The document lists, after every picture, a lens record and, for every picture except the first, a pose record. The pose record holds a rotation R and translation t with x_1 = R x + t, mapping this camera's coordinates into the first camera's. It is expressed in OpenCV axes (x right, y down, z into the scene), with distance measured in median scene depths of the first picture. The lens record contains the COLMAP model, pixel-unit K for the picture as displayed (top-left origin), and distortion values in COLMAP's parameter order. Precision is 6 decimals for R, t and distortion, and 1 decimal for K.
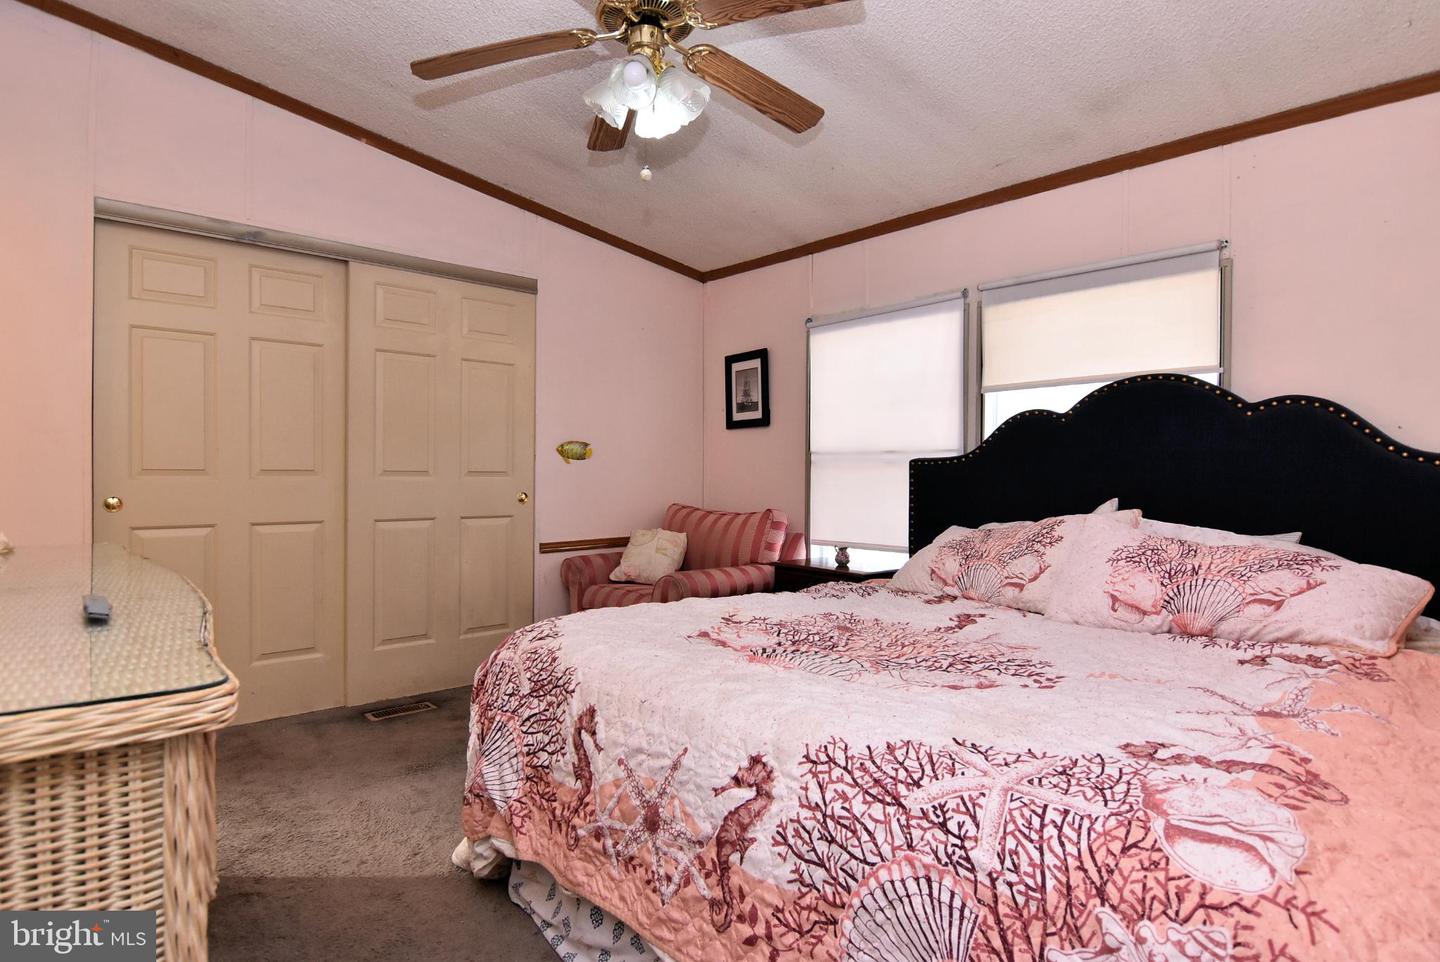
lens RADIAL K [[766.2, 0, 722.3], [0, 766.2, 479.6], [0, 0, 1]] dist [-0.005764, -0.008628]
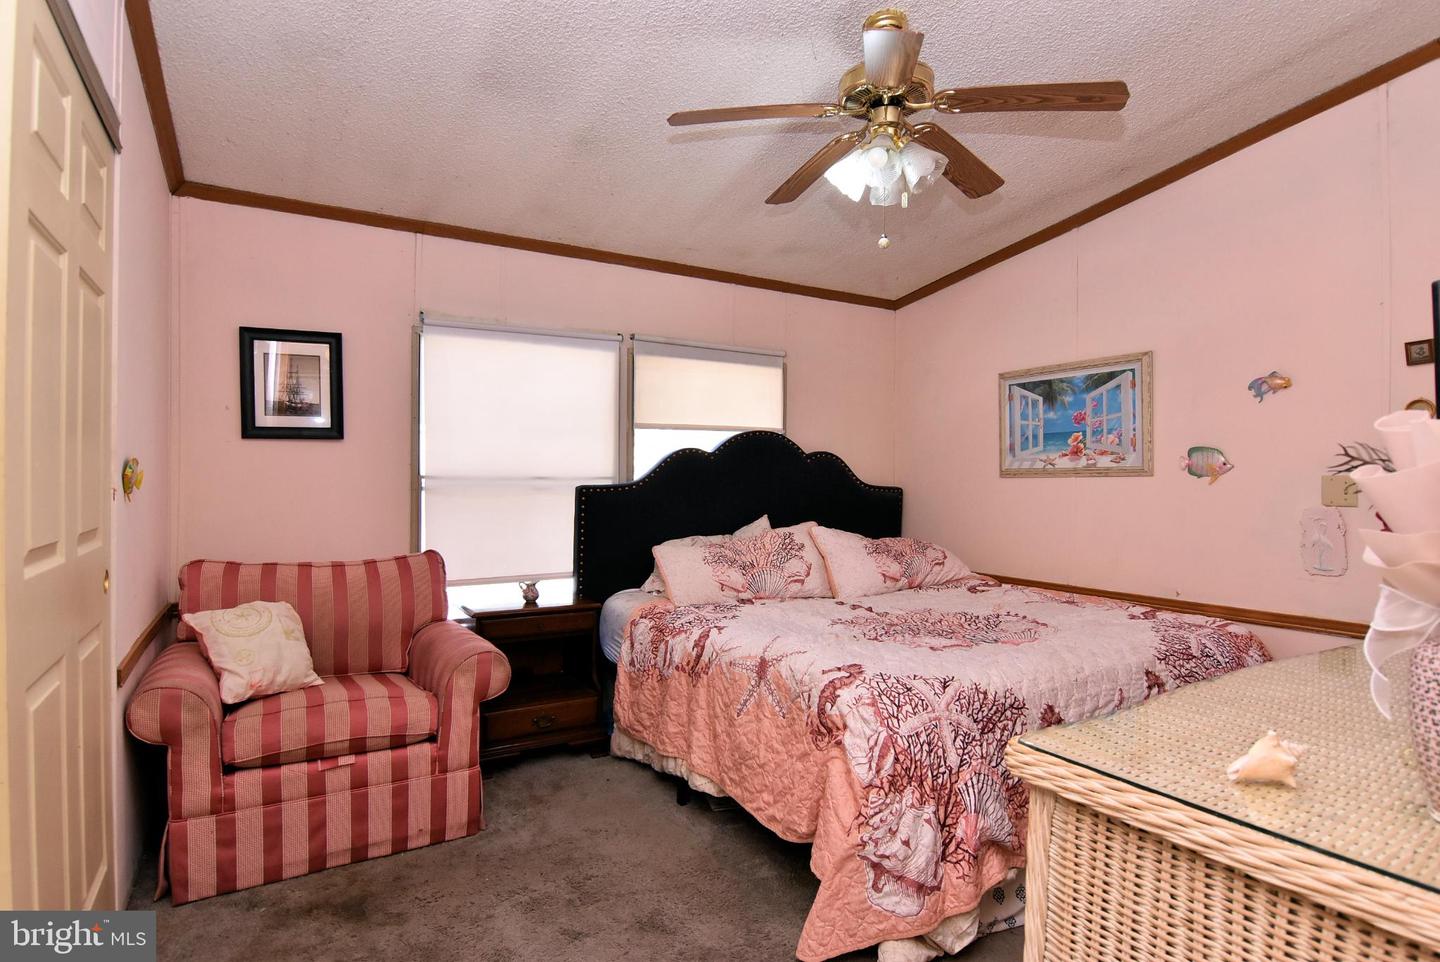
lens RADIAL K [[766.2, 0, 722.6], [0, 766.2, 475.2], [0, 0, 1]] dist [-0.005764, -0.008628]
pose [[0.199799, -0.003253, 0.979831, -0.757467], [0.008386, 0.999964, 0.001610, -0.043693], [-0.979801, 0.007895, 0.199819, 0.638763]]
